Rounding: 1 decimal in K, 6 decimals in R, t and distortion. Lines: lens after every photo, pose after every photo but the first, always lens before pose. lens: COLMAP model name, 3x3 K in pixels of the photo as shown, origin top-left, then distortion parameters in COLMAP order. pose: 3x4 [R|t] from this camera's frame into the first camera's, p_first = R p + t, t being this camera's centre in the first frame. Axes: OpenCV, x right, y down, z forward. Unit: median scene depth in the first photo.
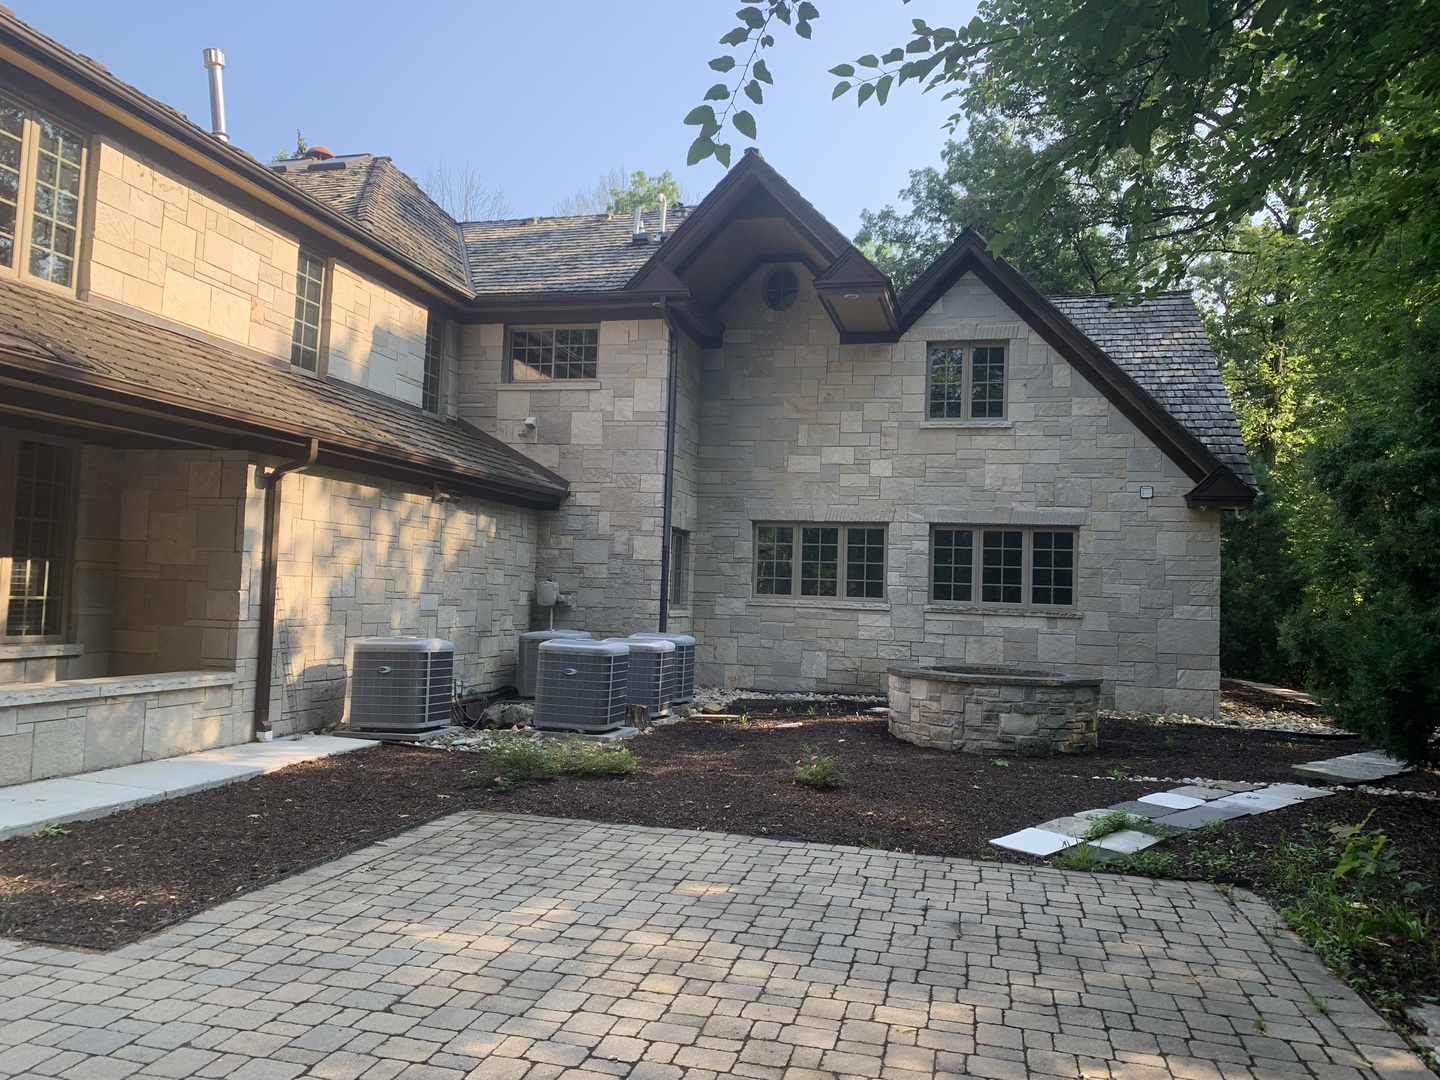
lens RADIAL K [[1101.9, 0, 711.5], [0, 1101.9, 538.9], [0, 0, 1]] dist [0.010398, -0.000810]
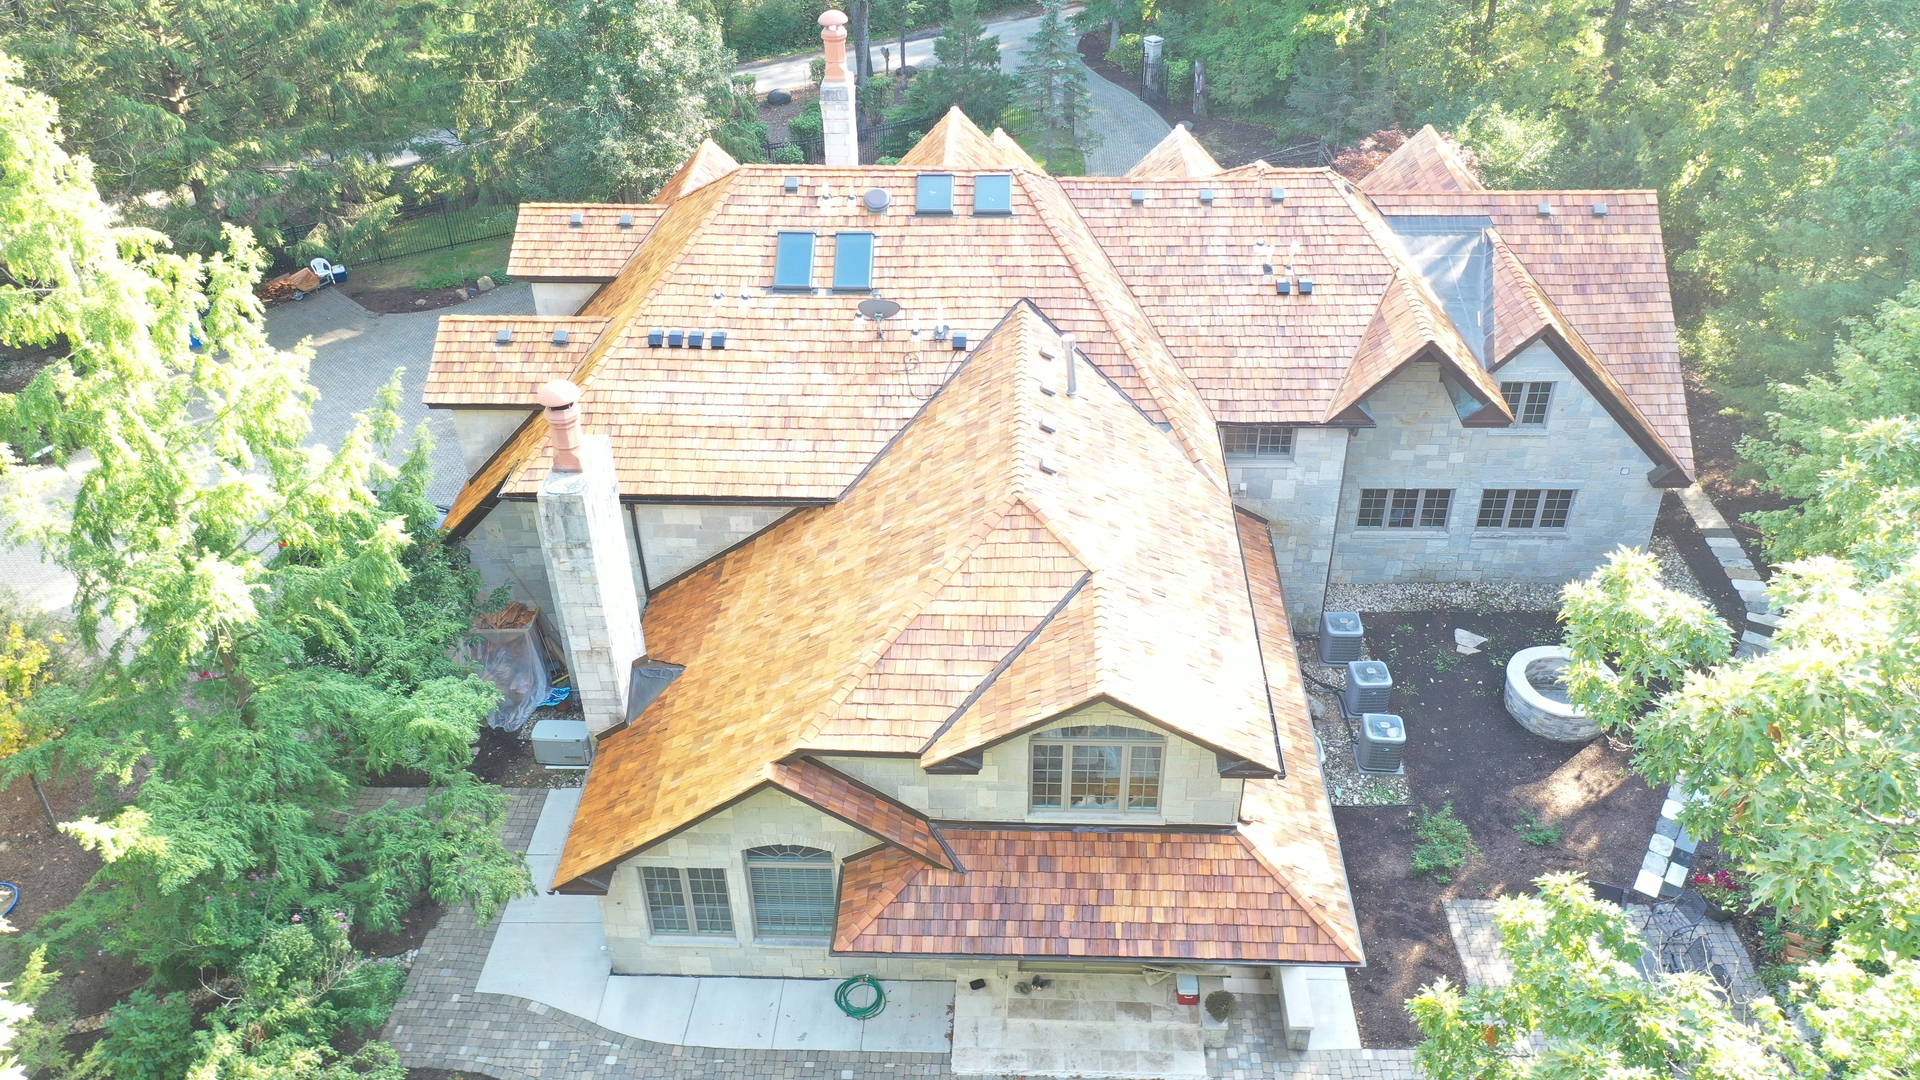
lens RADIAL K [[1525.9, 0, 965.0], [0, 1525.9, 536.5], [0, 0, 1]] dist [0.007500, 0.004830]
pose [[0.973671, -0.173059, 0.148377, -0.817903], [0.040505, 0.771880, 0.634476, -1.326111], [-0.224331, -0.611761, 0.758567, -0.466602]]
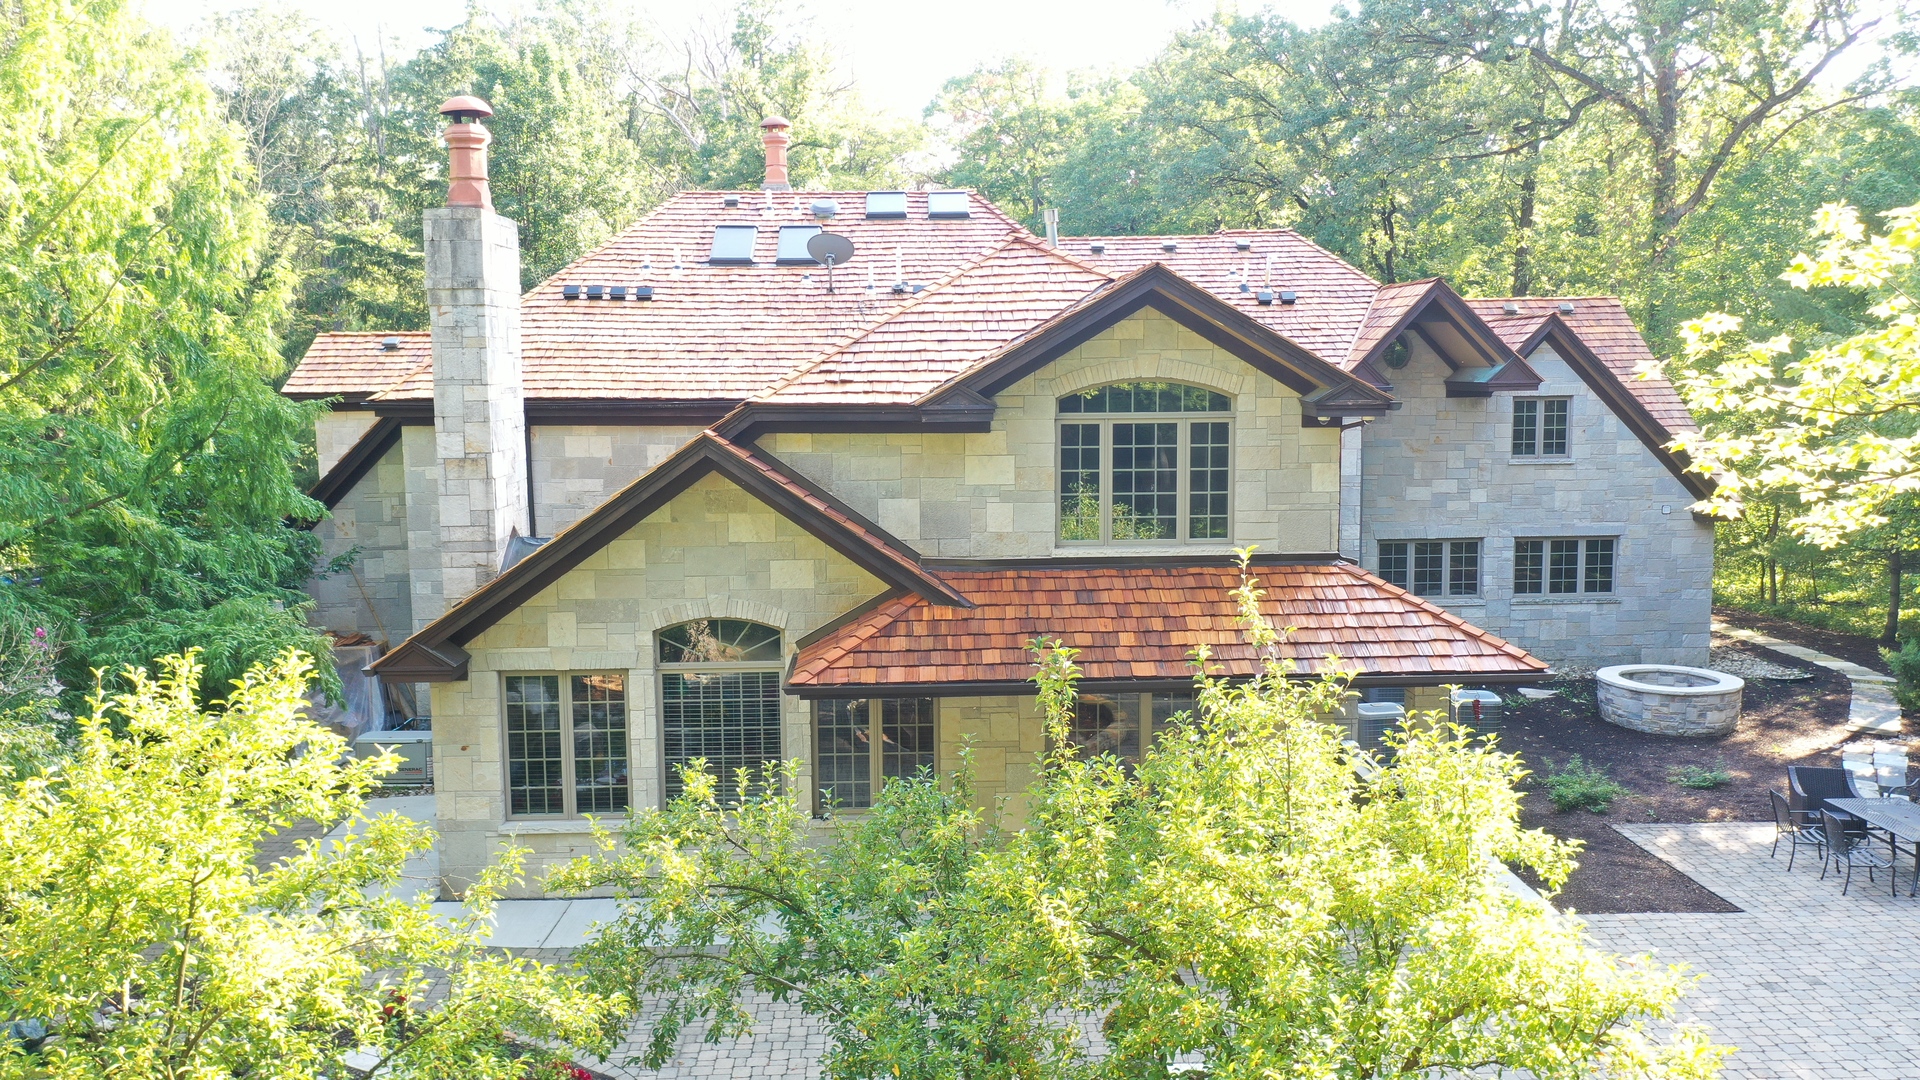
lens RADIAL K [[1525.9, 0, 966.9], [0, 1525.9, 549.1], [0, 0, 1]] dist [0.007500, 0.004830]
pose [[0.953235, -0.082899, 0.290640, -0.963030], [0.028602, 0.982075, 0.186309, -0.361169], [-0.300875, -0.169283, 0.938519, -0.520769]]
